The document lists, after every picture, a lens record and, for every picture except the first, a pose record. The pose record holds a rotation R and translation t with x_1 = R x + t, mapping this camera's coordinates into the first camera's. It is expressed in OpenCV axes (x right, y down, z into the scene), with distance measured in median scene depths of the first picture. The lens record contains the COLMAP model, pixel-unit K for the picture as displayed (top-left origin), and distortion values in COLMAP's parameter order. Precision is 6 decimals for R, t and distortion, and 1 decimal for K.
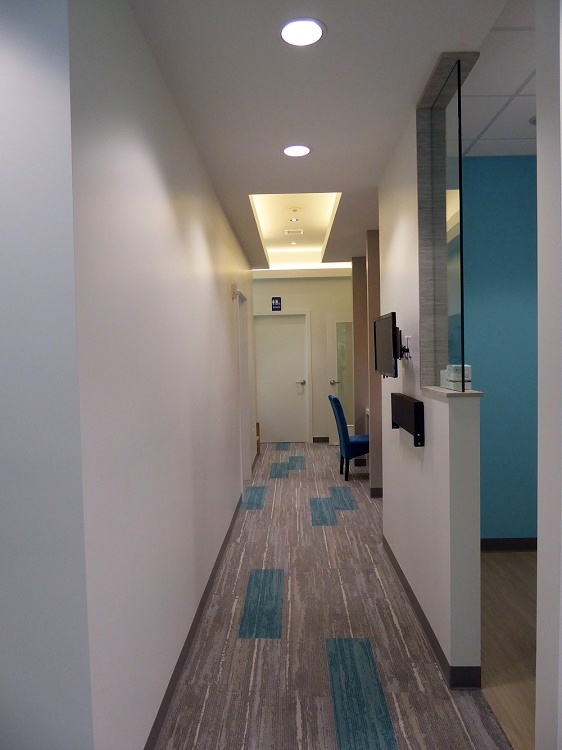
lens RADIAL K [[530.1, 0, 277.2], [0, 530.1, 375.2], [0, 0, 1]] dist [-0.036166, 0.011948]
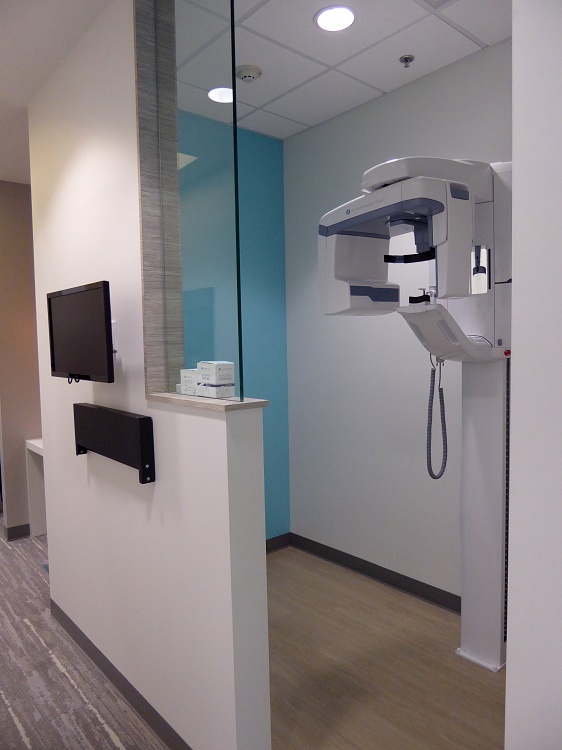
lens RADIAL K [[530.1, 0, 277.2], [0, 530.1, 375.2], [0, 0, 1]] dist [-0.036166, 0.011948]
pose [[0.739603, -0.035919, 0.672084, -0.059871], [0.029701, 0.999344, 0.020725, -0.012416], [-0.672387, 0.004633, 0.740185, 0.386427]]
